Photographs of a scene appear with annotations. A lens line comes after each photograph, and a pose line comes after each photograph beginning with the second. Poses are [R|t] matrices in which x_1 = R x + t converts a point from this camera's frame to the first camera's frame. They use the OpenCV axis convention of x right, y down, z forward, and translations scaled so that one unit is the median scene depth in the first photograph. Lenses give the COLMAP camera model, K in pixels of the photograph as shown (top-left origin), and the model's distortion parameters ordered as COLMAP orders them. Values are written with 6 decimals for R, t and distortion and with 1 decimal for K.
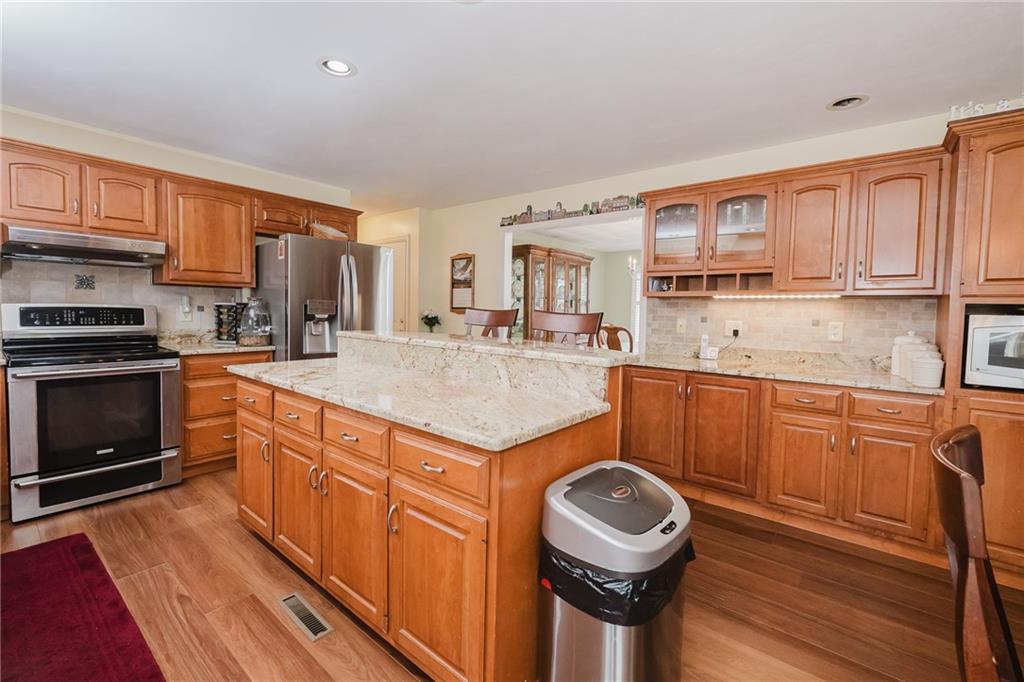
lens RADIAL K [[430.9, 0, 510.1], [0, 430.9, 324.1], [0, 0, 1]] dist [-0.000839, -0.000033]
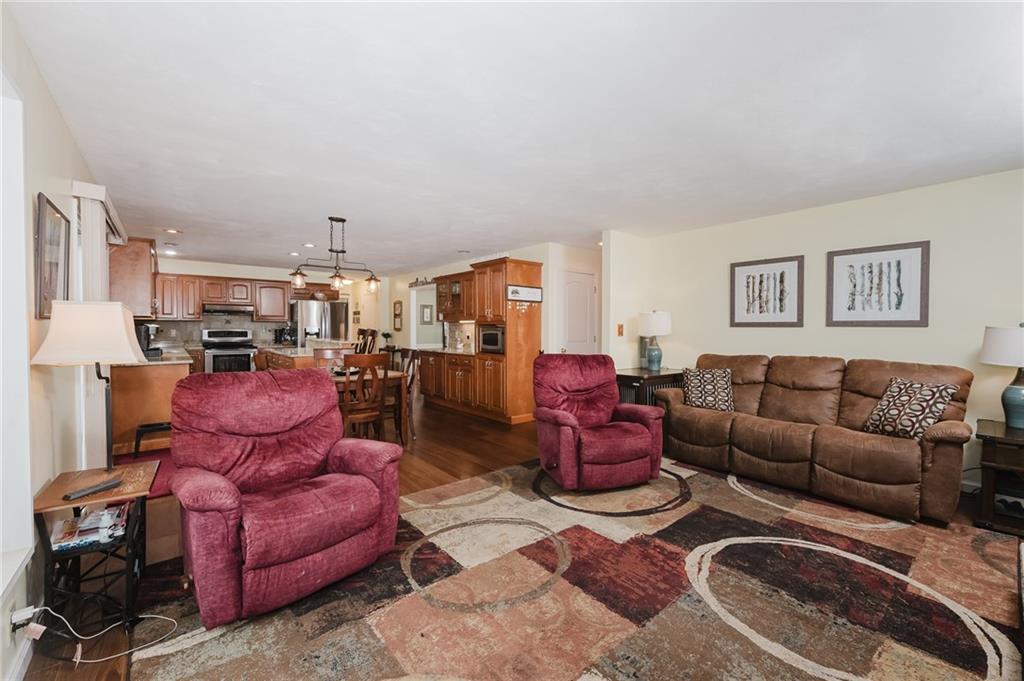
lens RADIAL K [[421.2, 0, 518.6], [0, 421.2, 328.3], [0, 0, 1]] dist [-0.001598, -0.000063]
pose [[0.981356, -0.017892, -0.191367, 1.191189], [0.010367, 0.999136, -0.040251, 0.065172], [0.191921, 0.037517, 0.980693, -1.127699]]
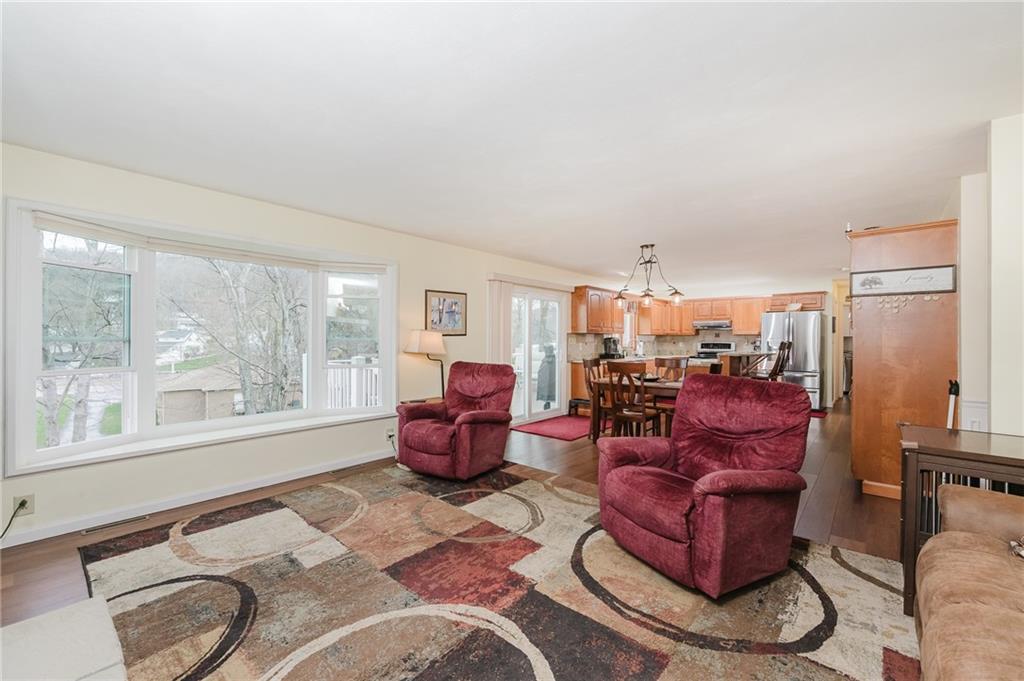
lens RADIAL K [[407.3, 0, 512.0], [0, 407.3, 340.5], [0, 0, 1]] dist [0.000340, 0.000357]
pose [[-0.041450, -0.019529, -0.998950, 1.893814], [-0.041327, 0.998987, -0.017814, 0.053048], [0.998286, 0.040545, -0.042215, -0.336722]]
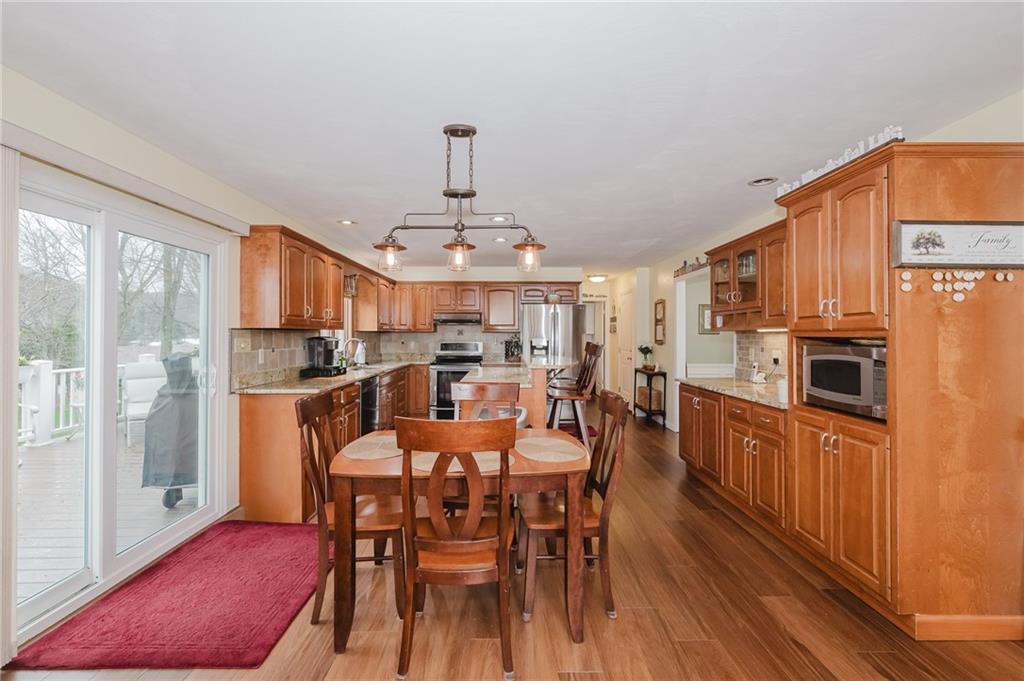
lens RADIAL K [[439.8, 0, 510.7], [0, 439.8, 333.9], [0, 0, 1]] dist [-0.001560, -0.000186]
pose [[0.637950, -0.022144, -0.769759, 0.953439], [-0.017641, 0.998904, -0.043357, 0.010796], [0.769875, 0.041239, 0.636860, -0.285614]]
